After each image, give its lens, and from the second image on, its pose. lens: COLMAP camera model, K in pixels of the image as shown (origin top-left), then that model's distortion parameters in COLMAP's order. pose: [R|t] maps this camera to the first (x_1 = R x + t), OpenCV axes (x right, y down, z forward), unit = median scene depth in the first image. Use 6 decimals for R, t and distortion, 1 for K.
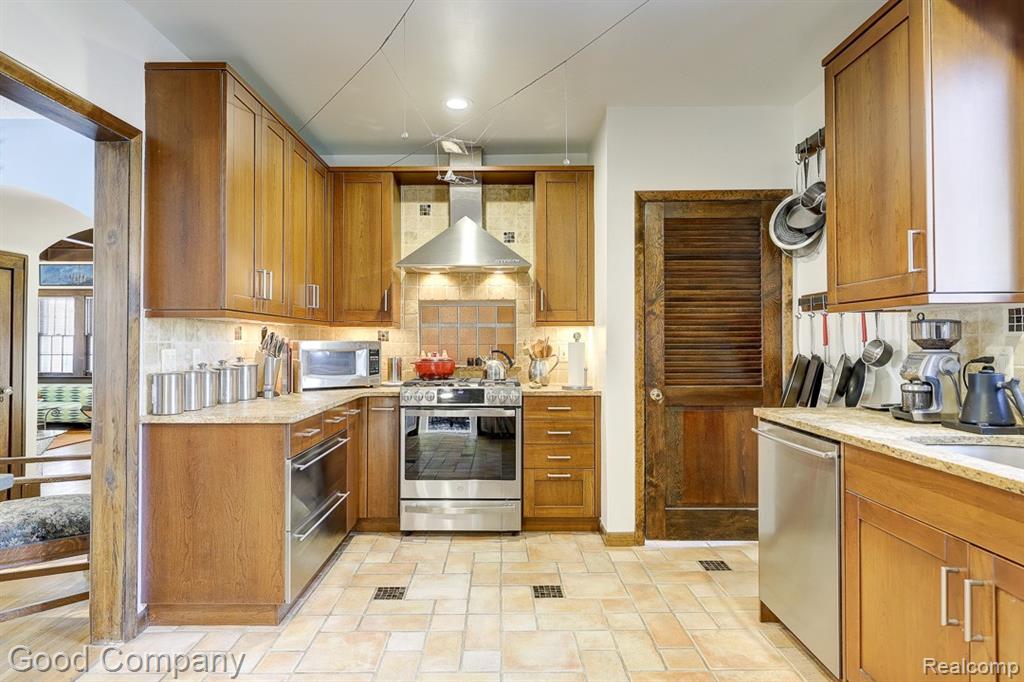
lens RADIAL K [[588.5, 0, 501.8], [0, 588.5, 336.7], [0, 0, 1]] dist [-0.000228, -0.000755]
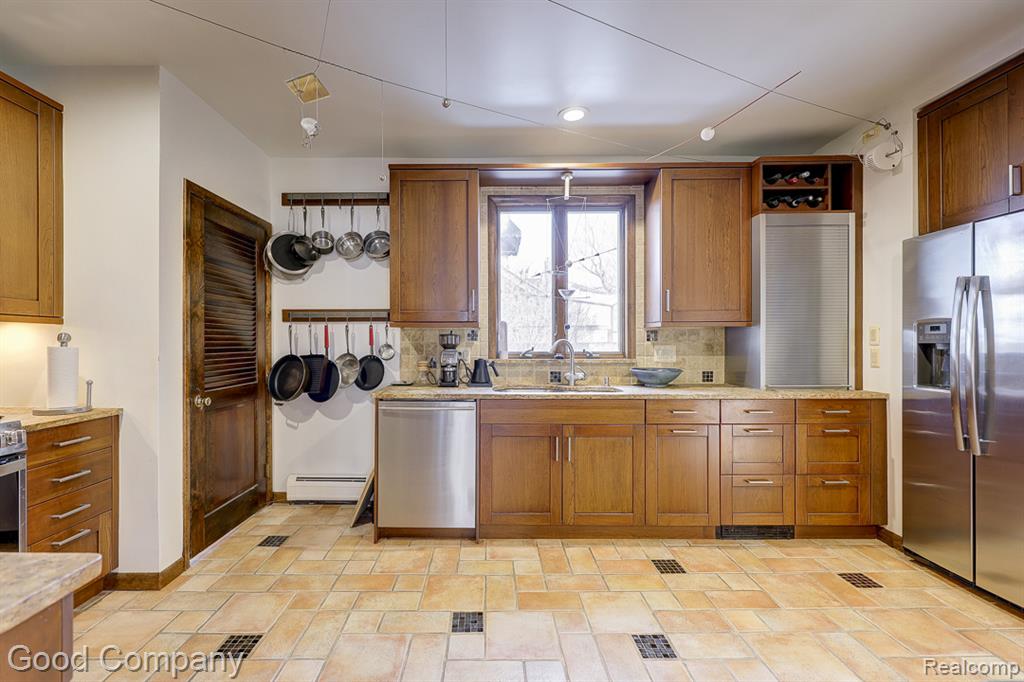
lens RADIAL K [[436.0, 0, 492.7], [0, 436.0, 343.3], [0, 0, 1]] dist [0.000473, 0.000030]
pose [[-0.002277, 0.000743, 0.999997, -0.427662], [-0.009809, 0.999952, -0.000765, 0.000825], [-0.999949, -0.009811, -0.002270, 0.510283]]
